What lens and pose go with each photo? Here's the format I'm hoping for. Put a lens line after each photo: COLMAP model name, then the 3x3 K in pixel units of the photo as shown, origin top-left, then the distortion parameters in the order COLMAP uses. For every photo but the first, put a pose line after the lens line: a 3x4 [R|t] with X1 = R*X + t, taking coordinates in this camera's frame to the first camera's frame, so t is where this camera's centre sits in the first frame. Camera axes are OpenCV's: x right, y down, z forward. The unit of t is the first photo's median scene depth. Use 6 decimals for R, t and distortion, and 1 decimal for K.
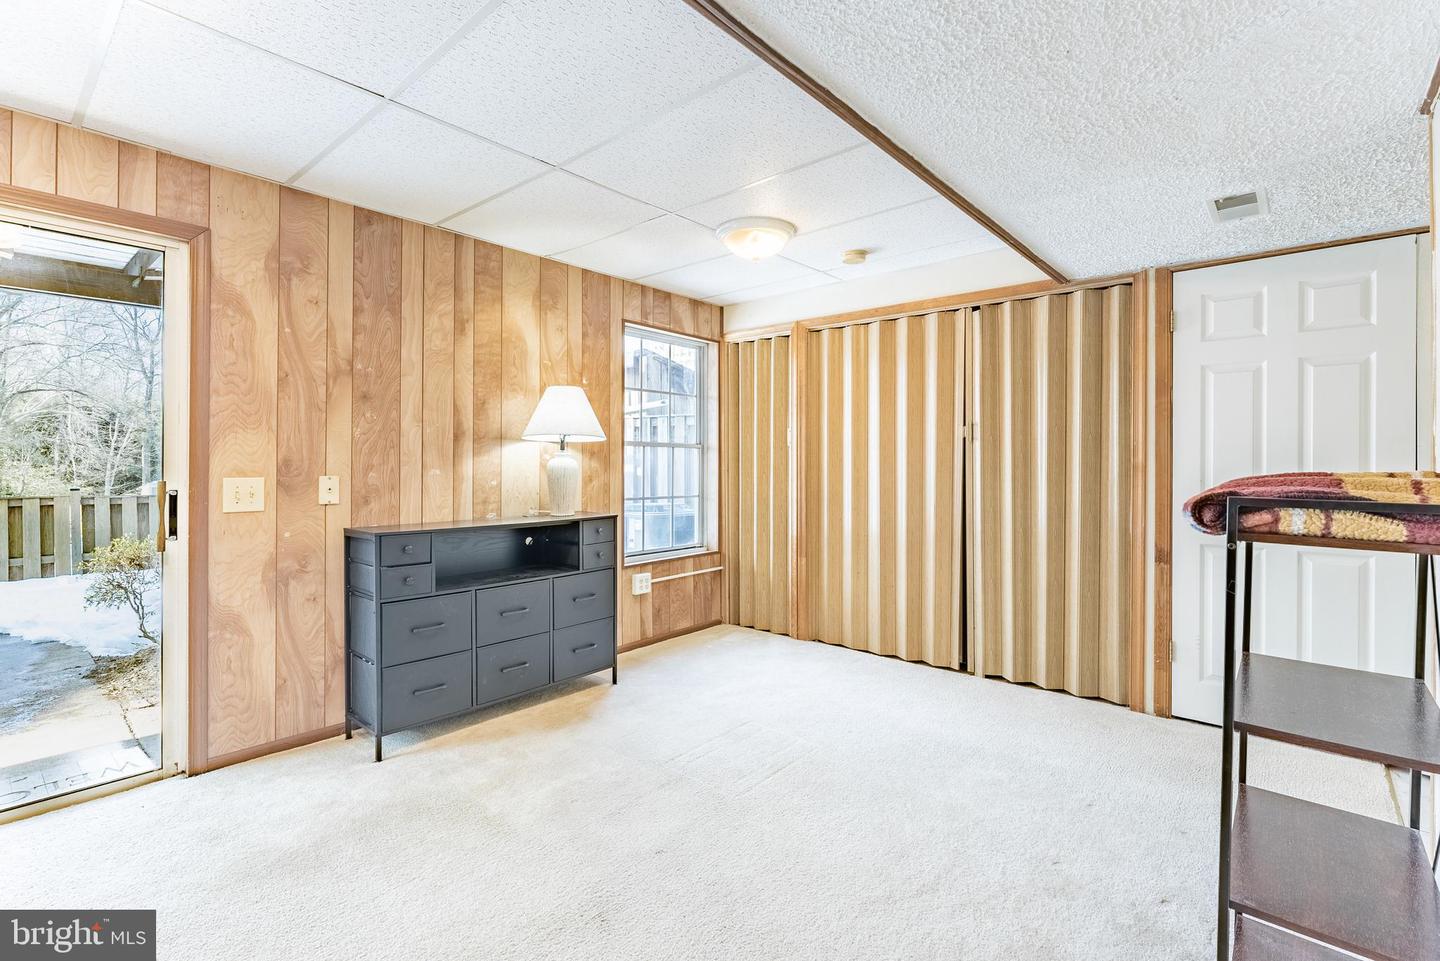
lens RADIAL K [[641.9, 0, 711.4], [0, 641.9, 477.6], [0, 0, 1]] dist [-0.000206, -0.000932]
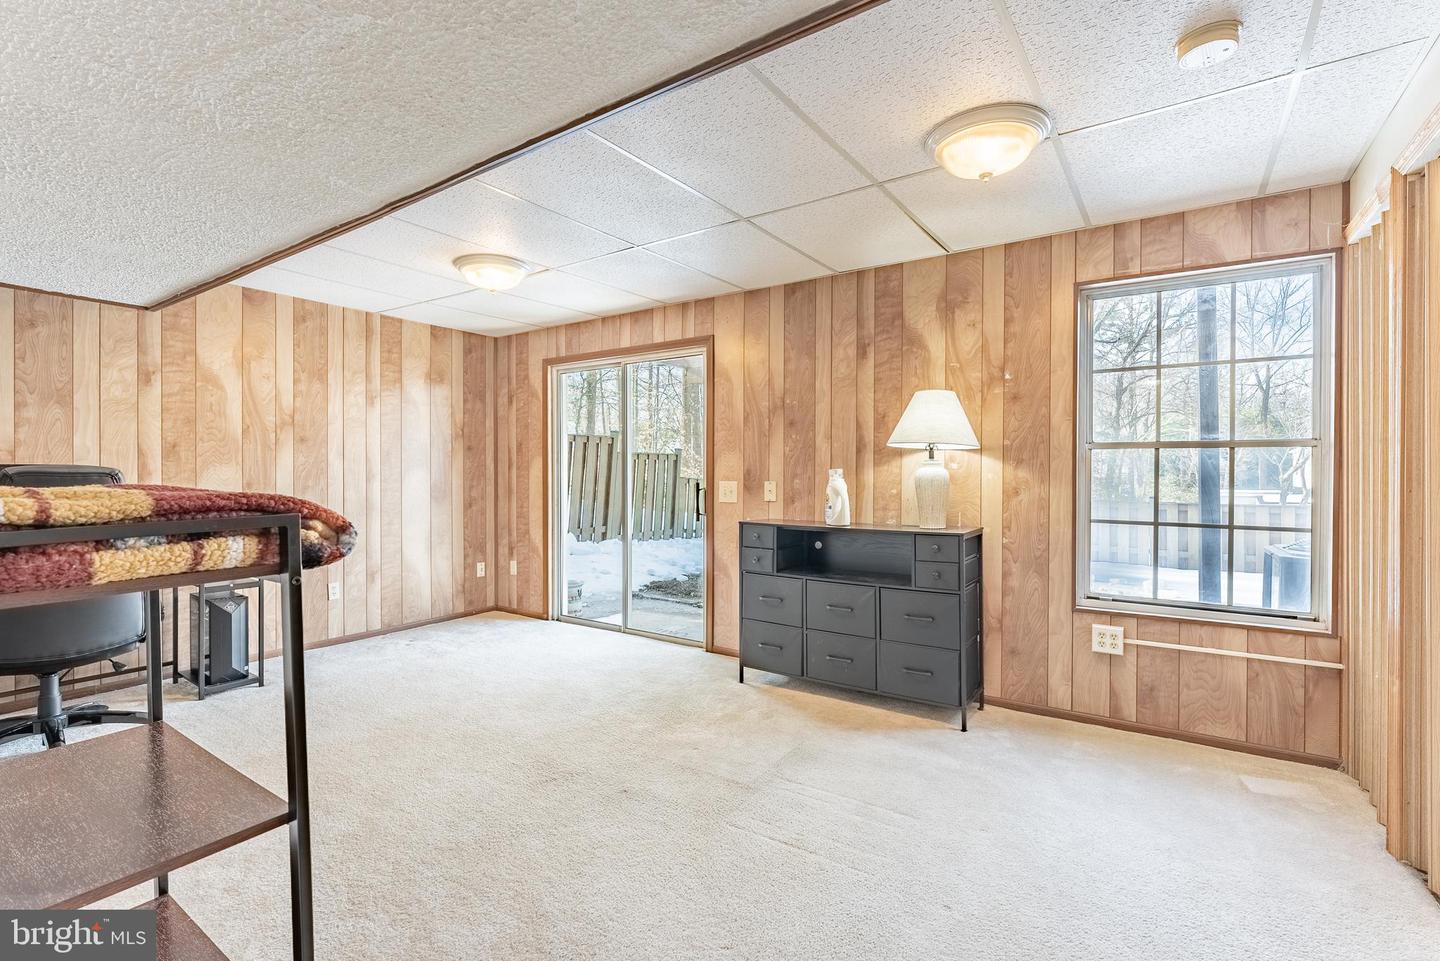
lens RADIAL K [[641.9, 0, 718.5], [0, 641.9, 478.6], [0, 0, 1]] dist [-0.000206, -0.000932]
pose [[0.138446, 0.027805, -0.989980, 0.691345], [-0.009759, 0.999596, 0.026710, -0.039373], [0.990322, 0.005963, 0.138661, 0.588842]]
